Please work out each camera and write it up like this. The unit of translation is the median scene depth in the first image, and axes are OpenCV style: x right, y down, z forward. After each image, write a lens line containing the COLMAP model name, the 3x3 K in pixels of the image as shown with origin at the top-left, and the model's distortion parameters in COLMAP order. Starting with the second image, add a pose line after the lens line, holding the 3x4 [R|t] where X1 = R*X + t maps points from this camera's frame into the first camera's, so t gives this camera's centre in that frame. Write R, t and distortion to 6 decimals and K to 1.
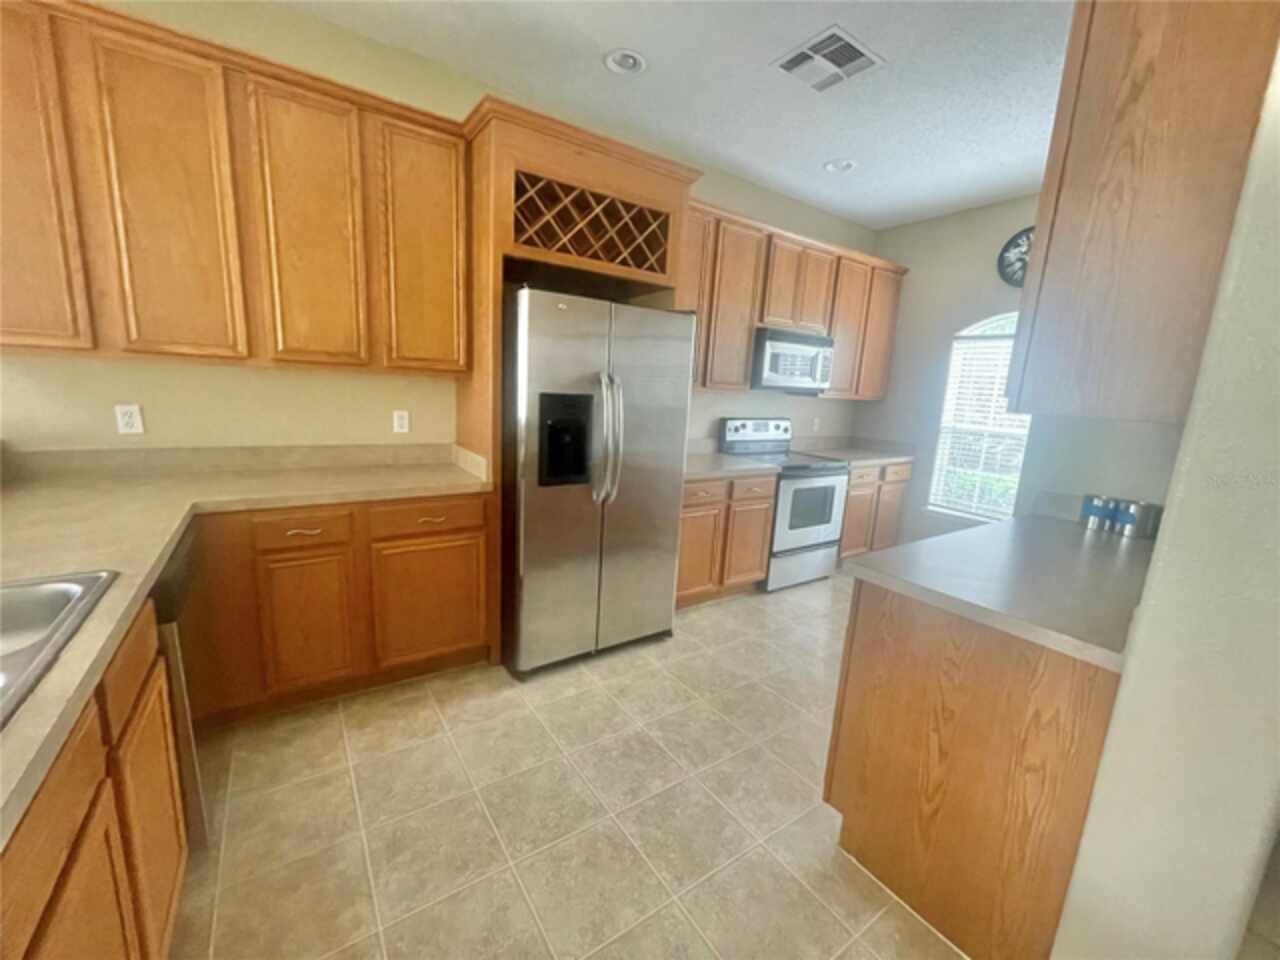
lens RADIAL K [[515.9, 0, 637.9], [0, 515.9, 484.7], [0, 0, 1]] dist [-0.006595, 0.000874]
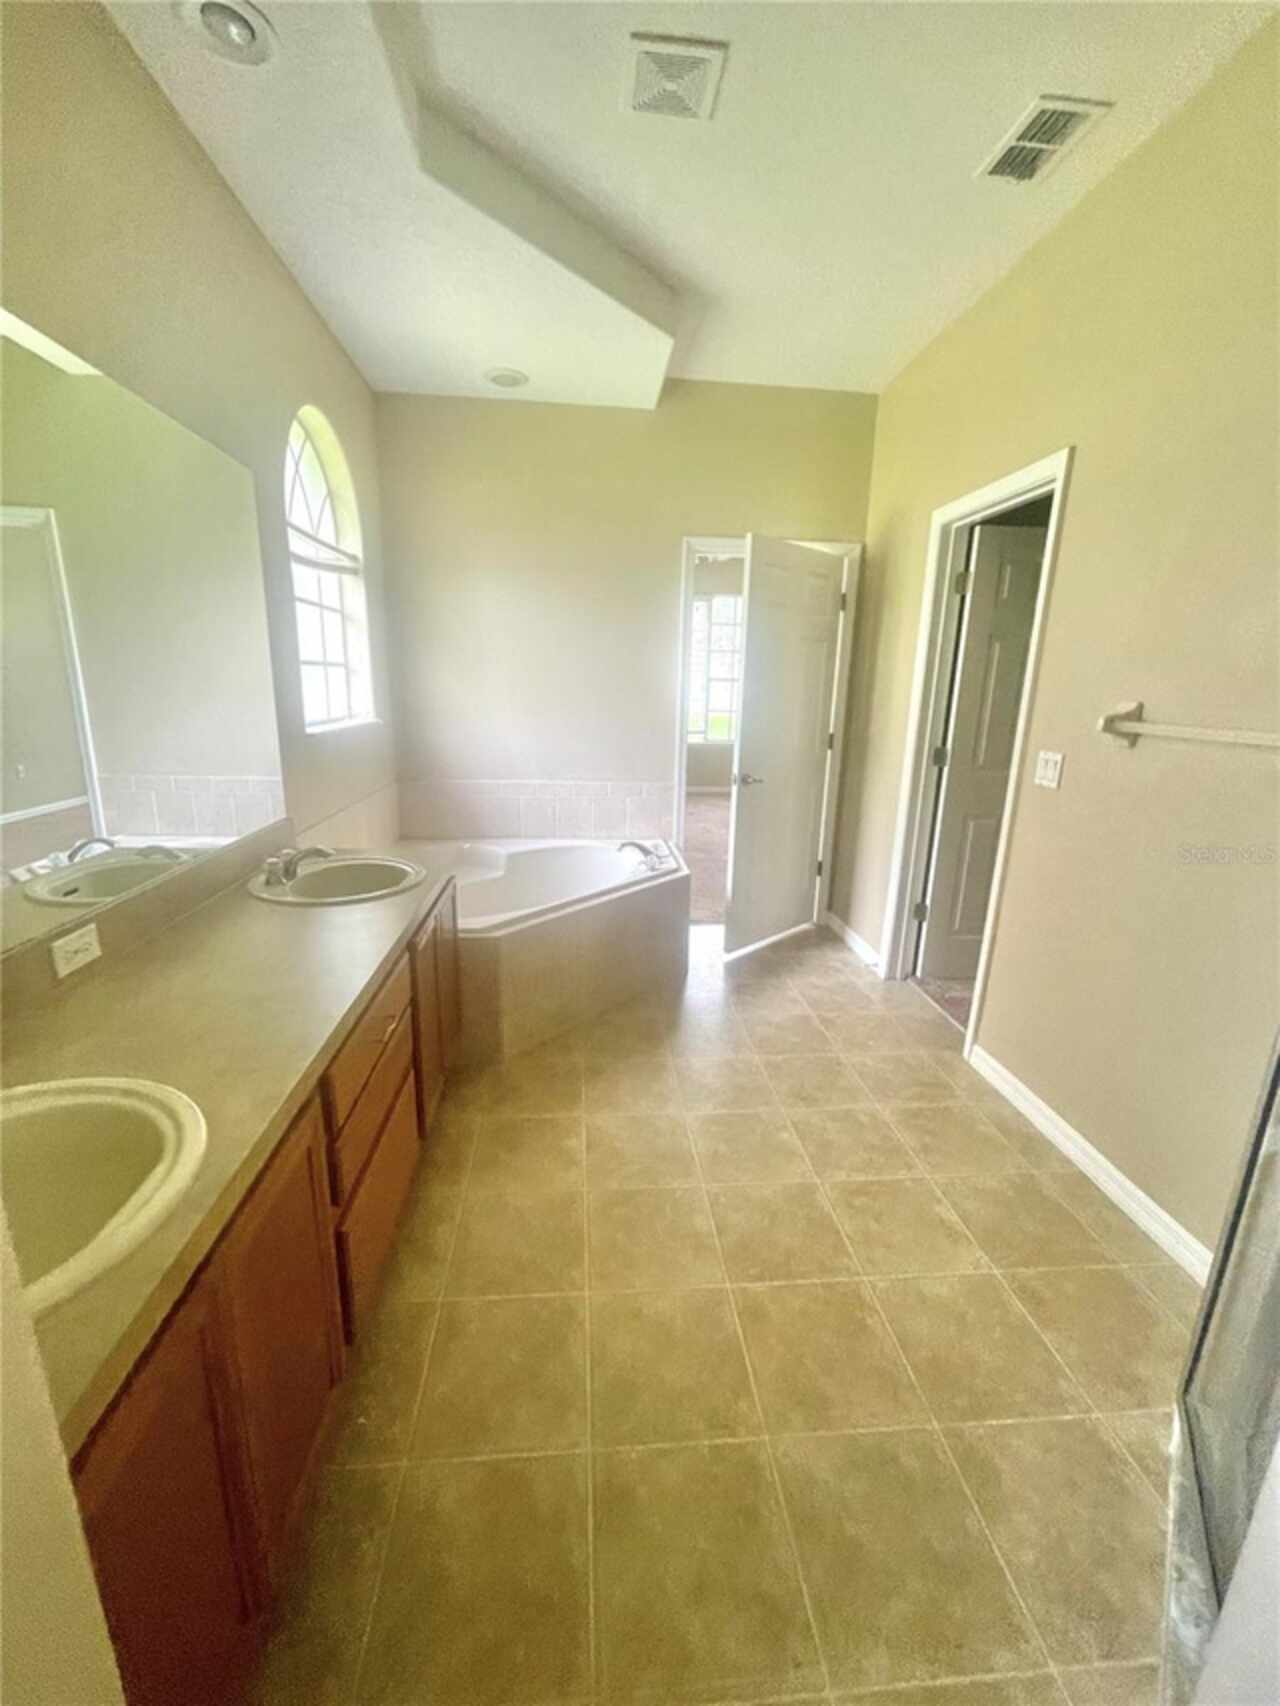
lens RADIAL K [[687.6, 0, 631.1], [0, 687.6, 850.9], [0, 0, 1]] dist [-0.006595, 0.000874]
pose [[0.508644, -0.246456, 0.824949, -0.785081], [0.160808, 0.968488, 0.190189, -0.140173], [-0.845826, 0.035920, 0.532248, 0.463760]]
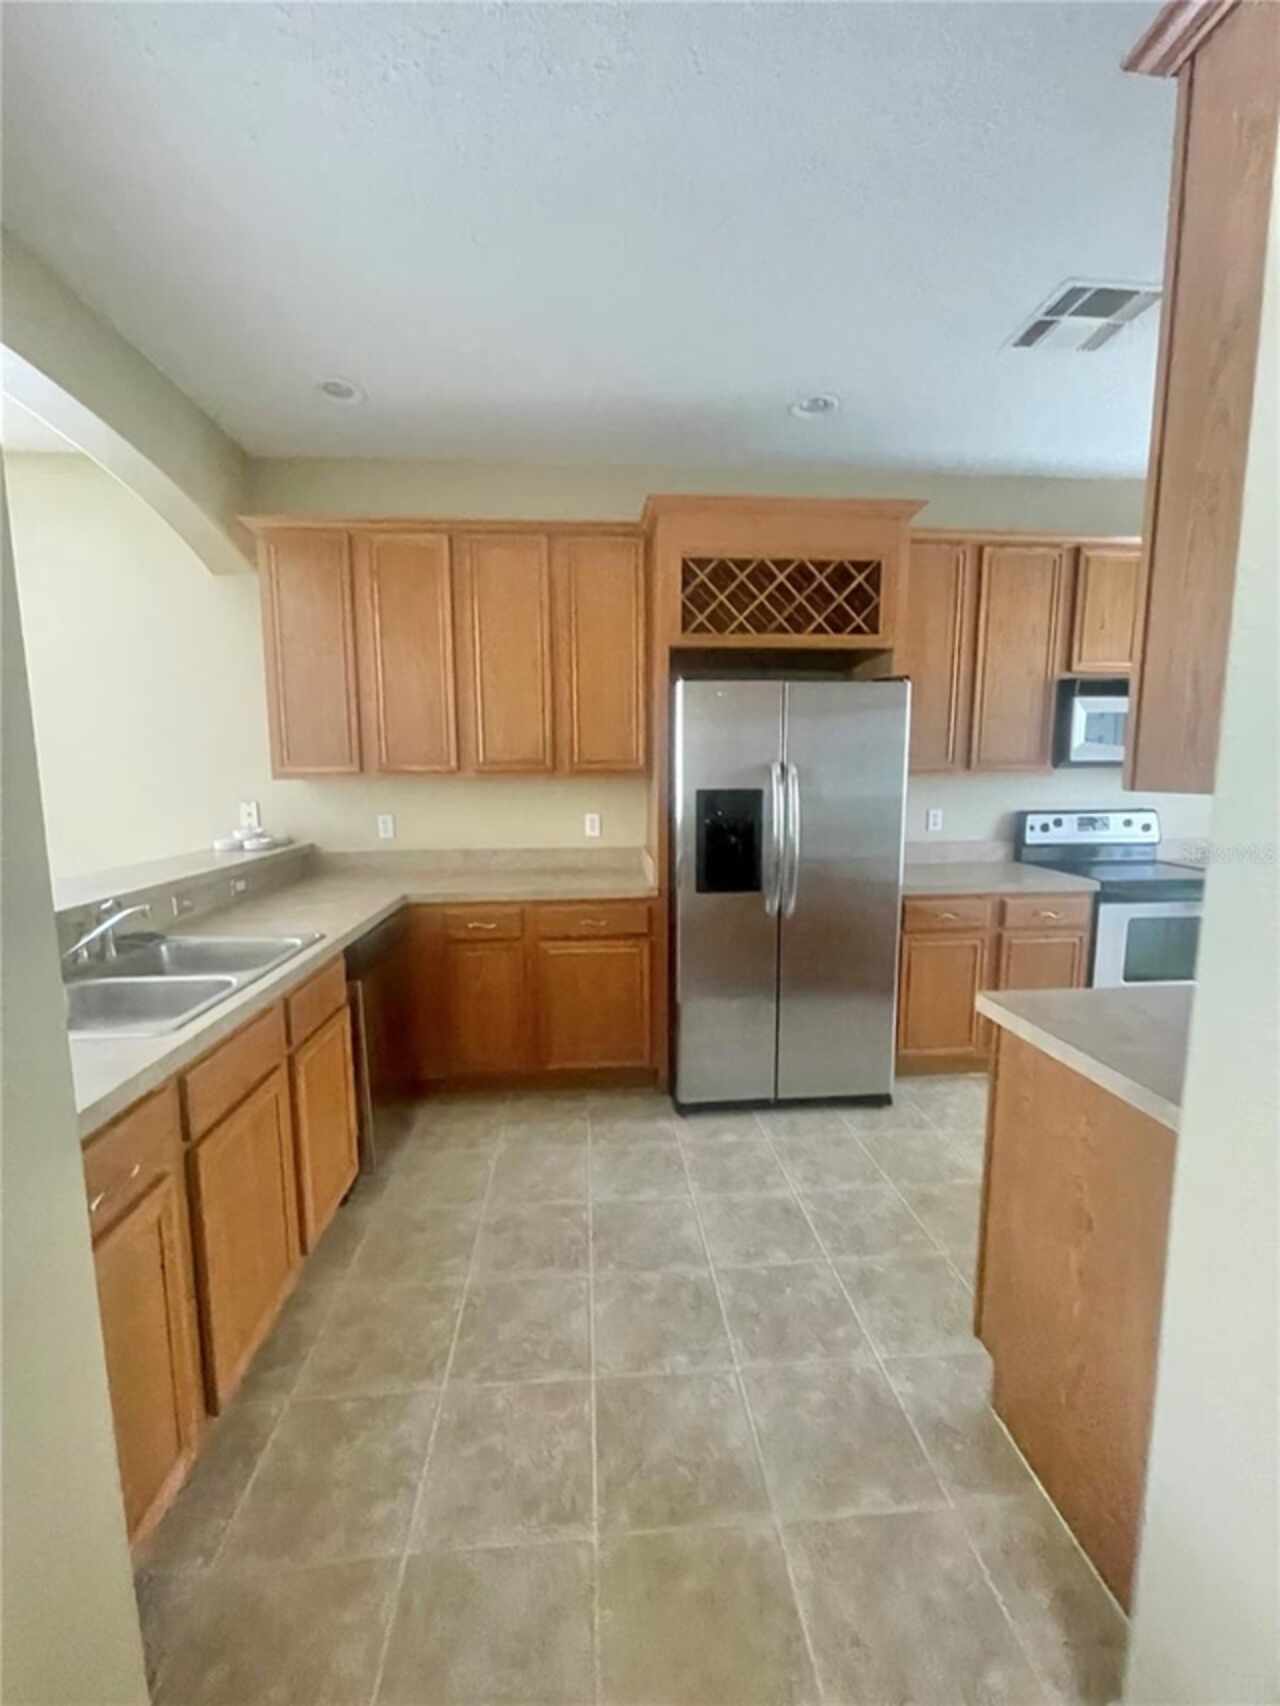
lens RADIAL K [[687.6, 0, 633.4], [0, 687.6, 853.4], [0, 0, 1]] dist [-0.006595, 0.000874]
pose [[0.860292, 0.000702, -0.509802, 0.315536], [-0.043065, 0.996525, -0.071299, 0.024568], [0.507980, 0.083292, 0.857332, -0.085106]]
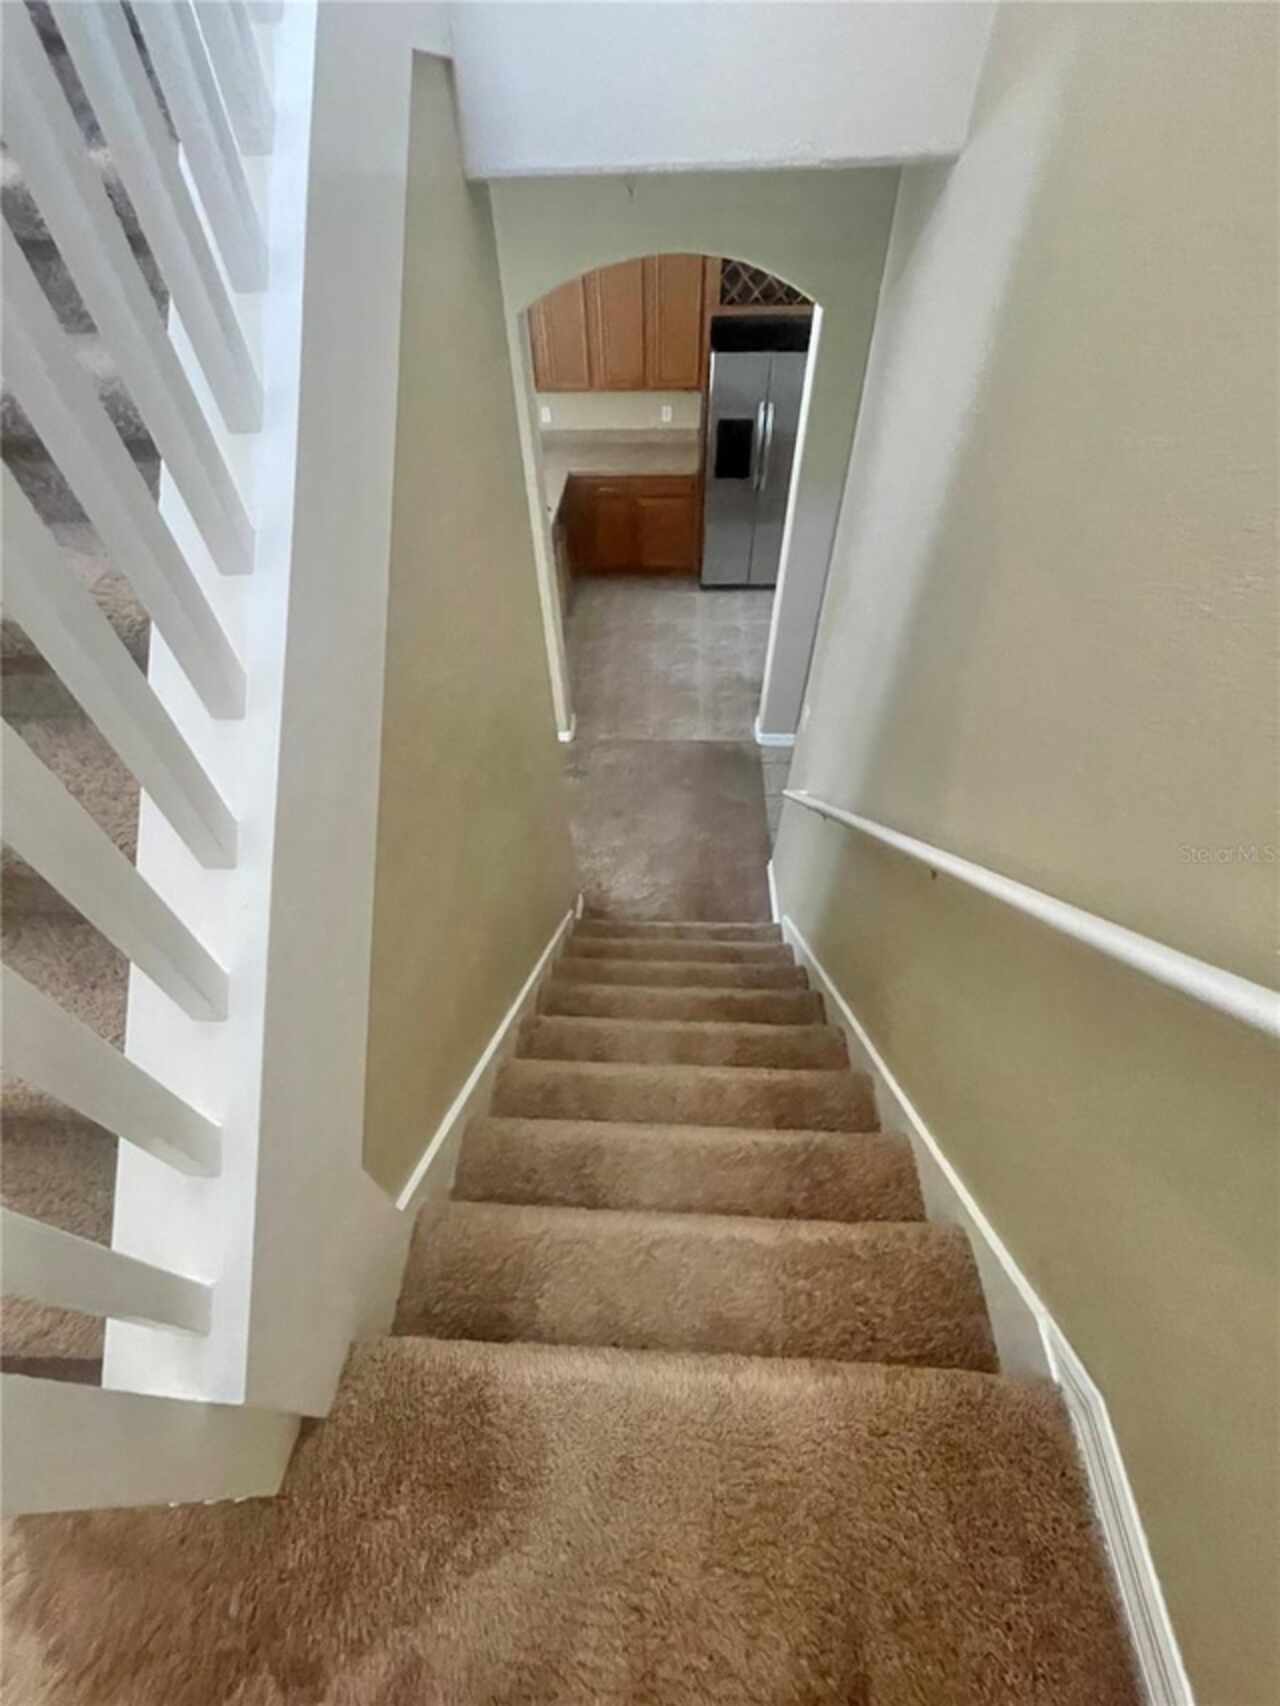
lens RADIAL K [[687.6, 0, 635.1], [0, 687.6, 856.2], [0, 0, 1]] dist [-0.006595, 0.000874]
pose [[0.792503, 0.404121, -0.456755, 1.193881], [-0.054187, 0.792638, 0.607280, -0.381277], [0.607456, -0.456521, 0.650066, -1.307718]]
